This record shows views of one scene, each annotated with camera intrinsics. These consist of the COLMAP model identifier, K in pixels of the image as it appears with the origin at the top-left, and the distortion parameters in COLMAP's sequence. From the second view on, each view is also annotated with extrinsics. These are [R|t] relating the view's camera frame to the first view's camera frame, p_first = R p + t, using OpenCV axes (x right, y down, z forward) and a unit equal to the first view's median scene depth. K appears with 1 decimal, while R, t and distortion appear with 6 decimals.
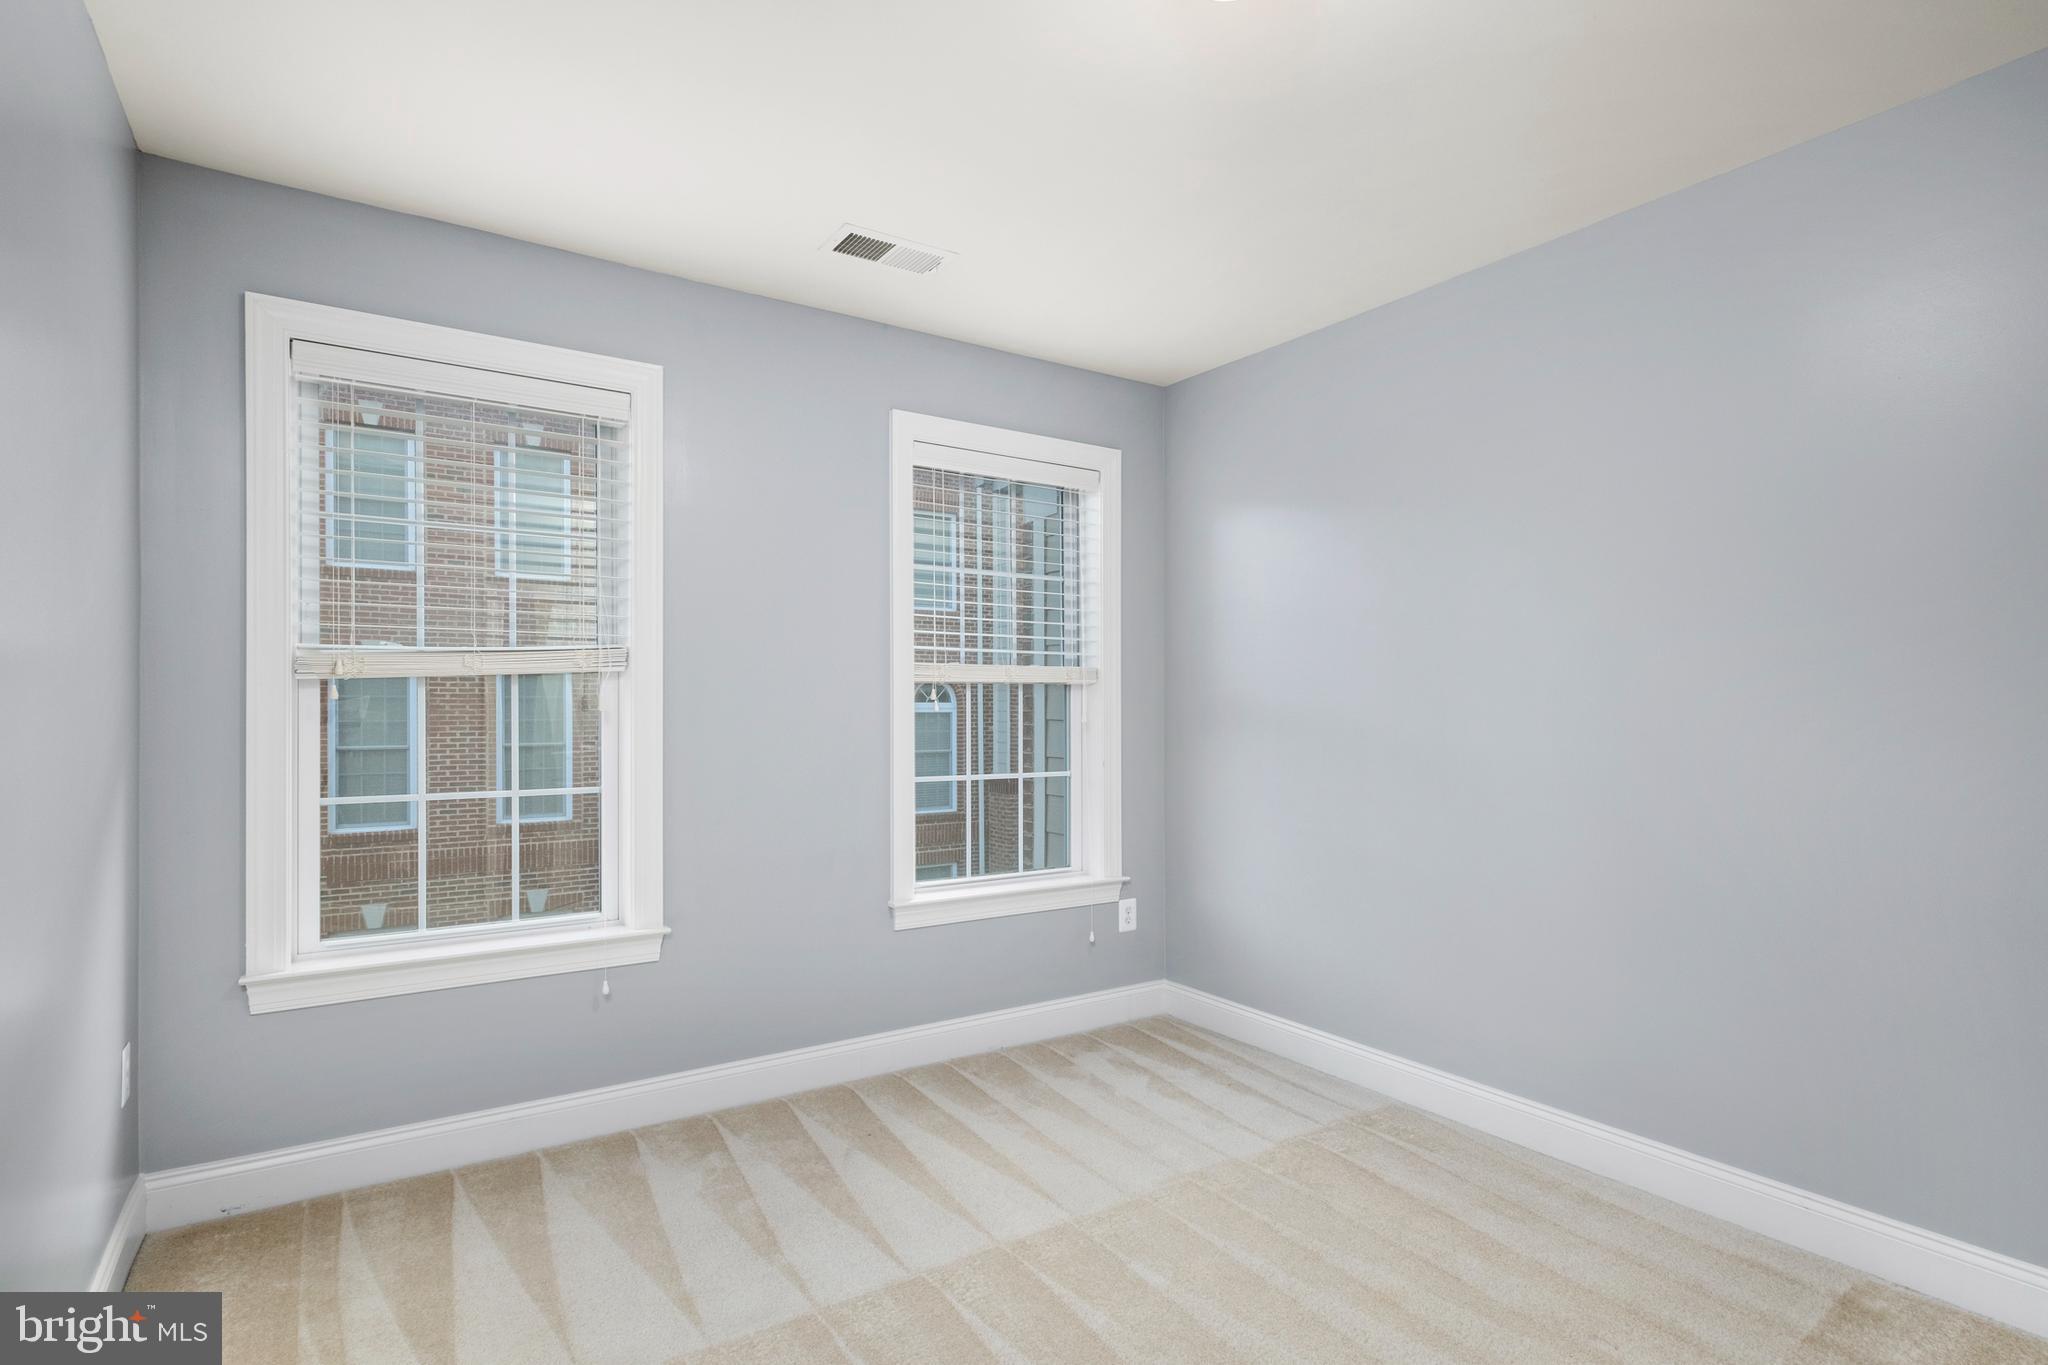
lens RADIAL K [[1028.1, 0, 1023.2], [0, 1028.1, 697.6], [0, 0, 1]] dist [-0.001742, -0.000949]
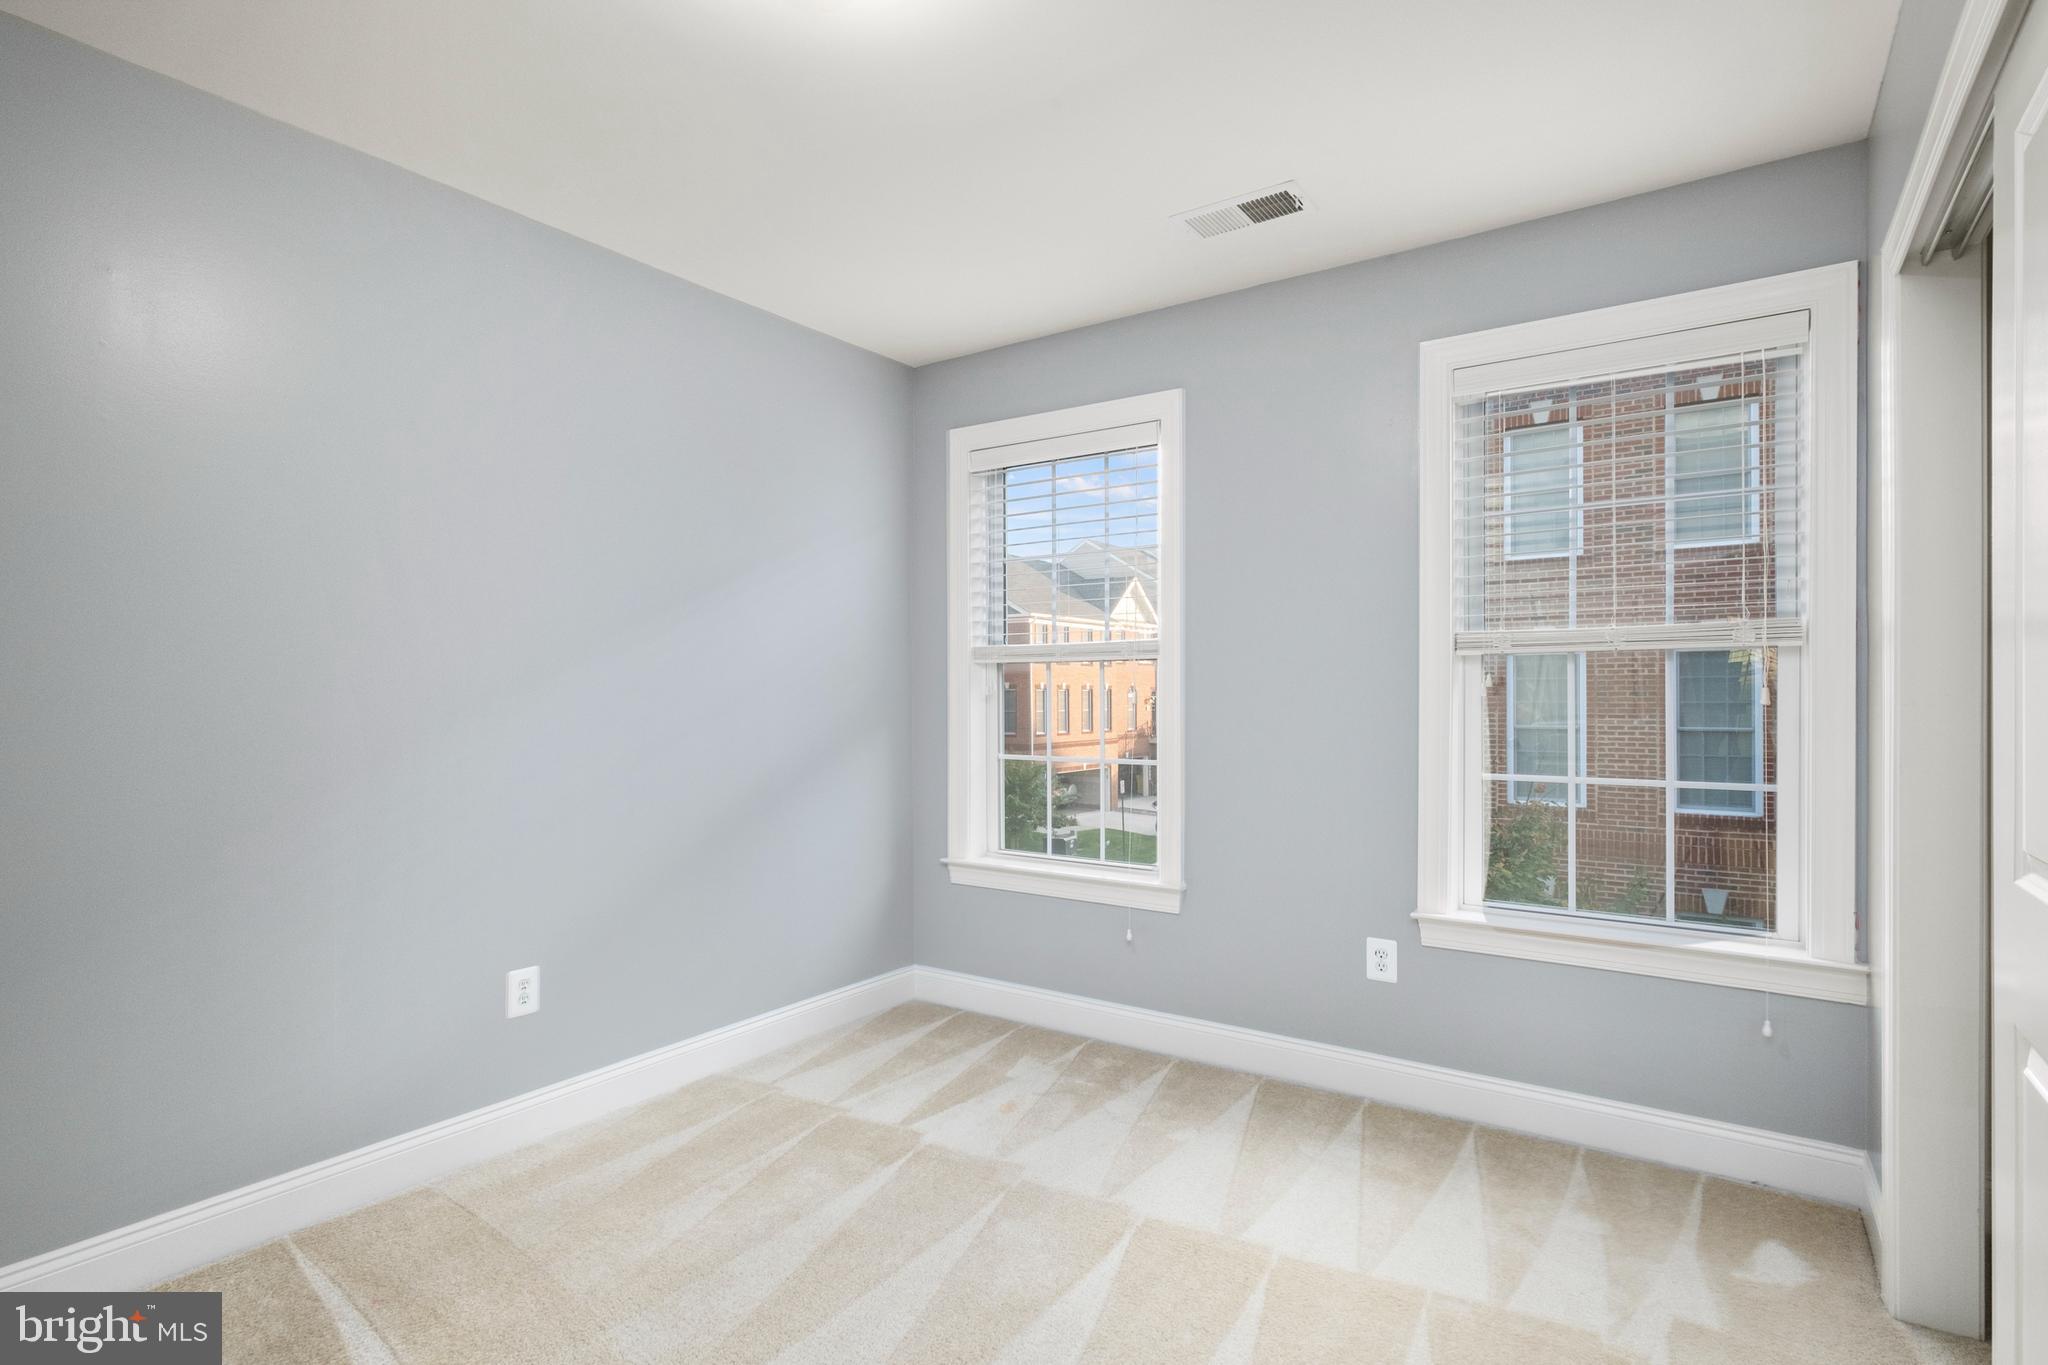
lens RADIAL K [[1028.1, 0, 1013.8], [0, 1028.1, 698.5], [0, 0, 1]] dist [-0.001742, -0.000949]
pose [[0.355139, 0.003790, -0.934806, 0.171276], [0.014111, 0.999856, 0.009415, 0.001542], [0.934707, -0.016535, 0.355034, 0.116080]]
